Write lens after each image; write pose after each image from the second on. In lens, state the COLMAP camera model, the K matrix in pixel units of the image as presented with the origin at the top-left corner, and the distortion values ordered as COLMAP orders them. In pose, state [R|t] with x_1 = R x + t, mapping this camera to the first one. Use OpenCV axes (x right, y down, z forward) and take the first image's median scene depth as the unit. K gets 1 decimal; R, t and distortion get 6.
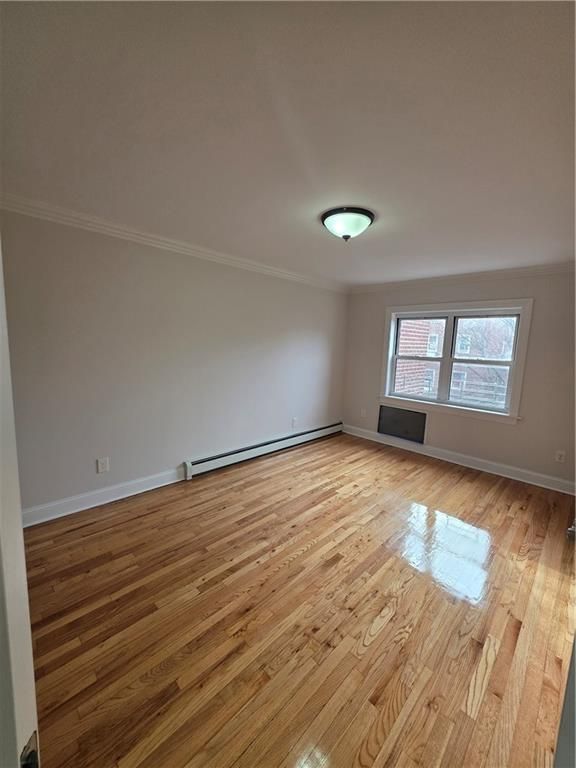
lens RADIAL K [[305.8, 0, 288.0], [0, 305.8, 384.0], [0, 0, 1]] dist [-0.001252, -0.000130]
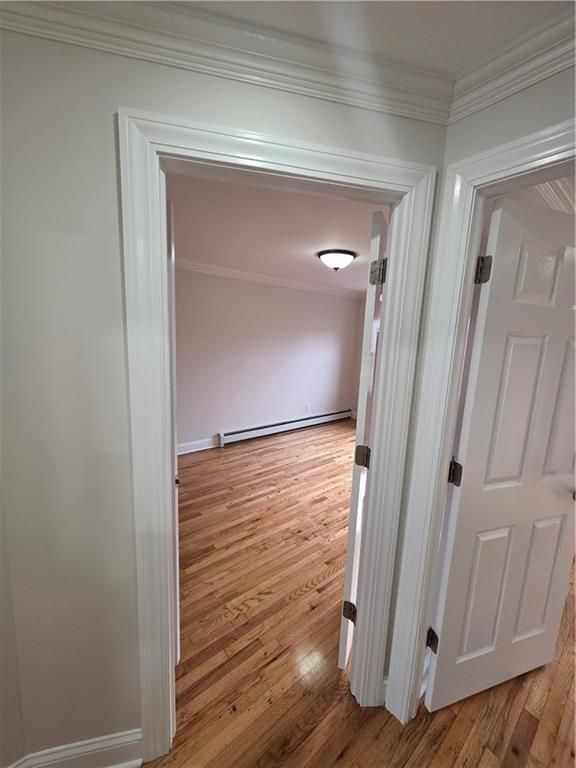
lens RADIAL K [[305.8, 0, 288.0], [0, 305.8, 384.0], [0, 0, 1]] dist [-0.001252, -0.000130]
pose [[0.994719, 0.021611, -0.100333, 0.110698], [-0.018922, 0.999438, 0.027679, 0.002880], [0.100874, -0.025634, 0.994569, -0.351005]]
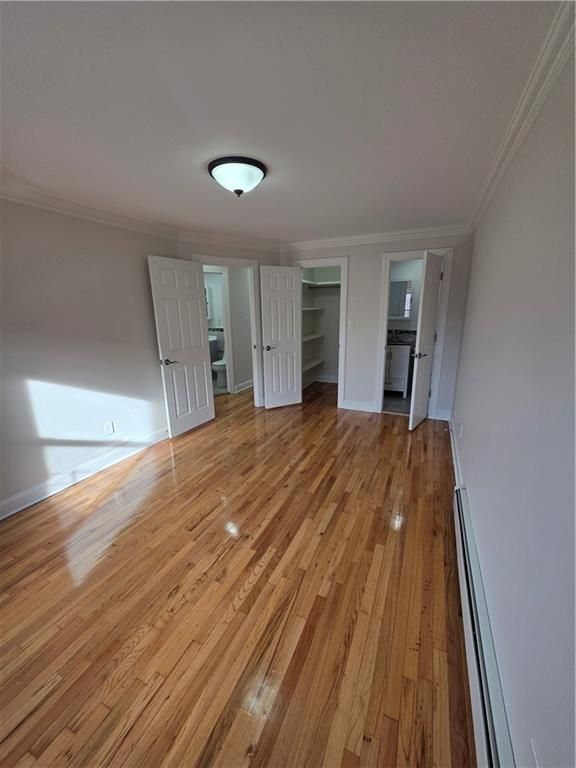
lens RADIAL K [[308.6, 0, 288.0], [0, 308.6, 384.0], [0, 0, 1]] dist [-0.009727, 0.003758]
pose [[-0.937563, 0.063954, -0.341886, 0.359350], [-0.063546, 0.934910, 0.349149, -0.245936], [0.341962, 0.349074, -0.872473, 1.821120]]
